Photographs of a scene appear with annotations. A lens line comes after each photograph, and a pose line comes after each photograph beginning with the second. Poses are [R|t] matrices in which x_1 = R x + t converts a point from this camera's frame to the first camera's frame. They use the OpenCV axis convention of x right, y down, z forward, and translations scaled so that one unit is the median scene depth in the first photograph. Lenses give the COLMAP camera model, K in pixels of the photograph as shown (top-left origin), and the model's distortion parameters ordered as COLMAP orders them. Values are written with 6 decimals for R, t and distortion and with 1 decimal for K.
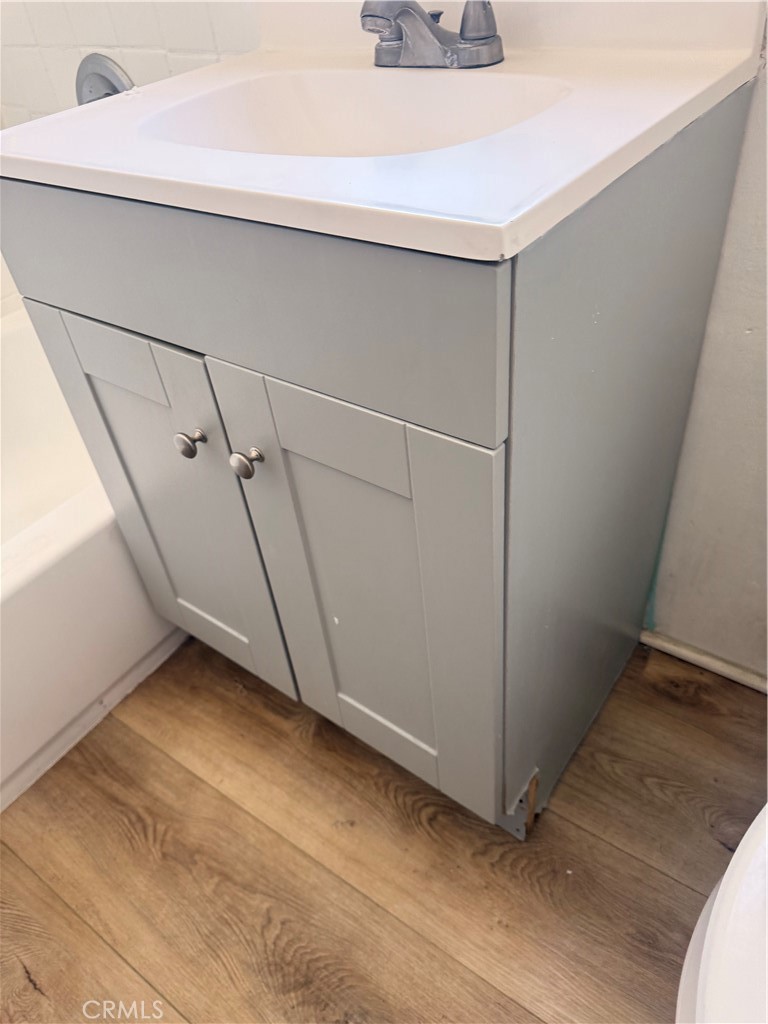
lens RADIAL K [[725.9, 0, 383.6], [0, 725.9, 507.8], [0, 0, 1]] dist [-0.006465, -0.004120]
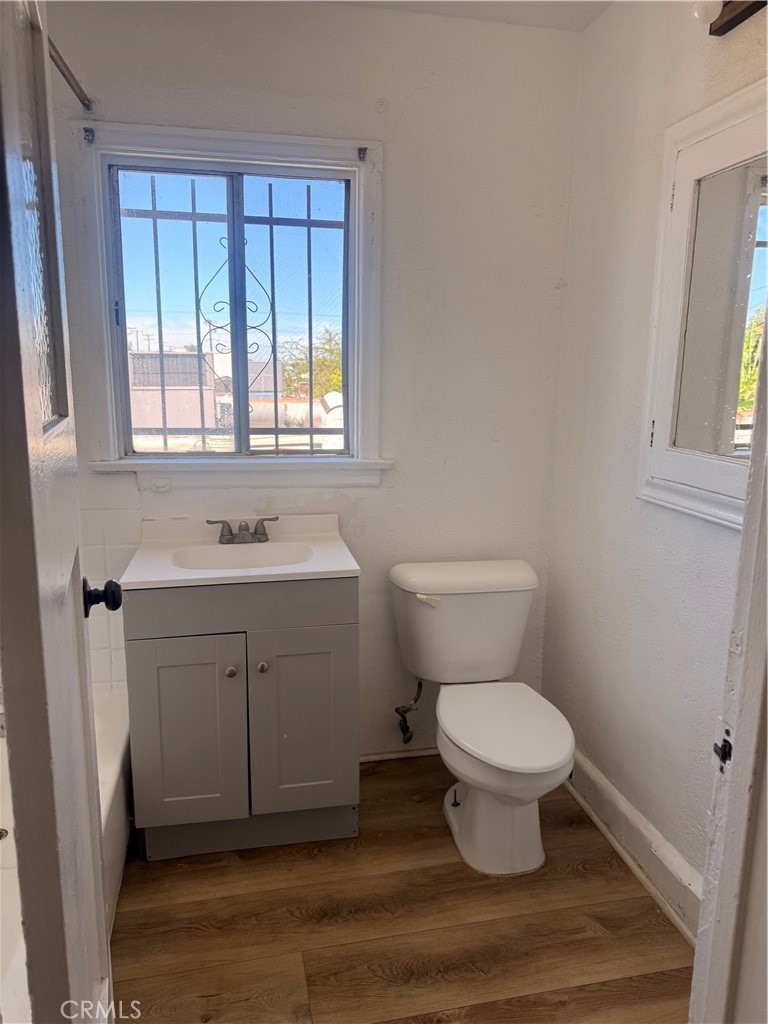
lens RADIAL K [[725.5, 0, 380.7], [0, 725.5, 515.9], [0, 0, 1]] dist [0.146323, -0.185377]
pose [[0.669193, -0.042256, 0.741886, -1.371475], [0.431809, 0.834628, -0.341961, 0.435597], [-0.604749, 0.549191, 0.576774, -0.873303]]
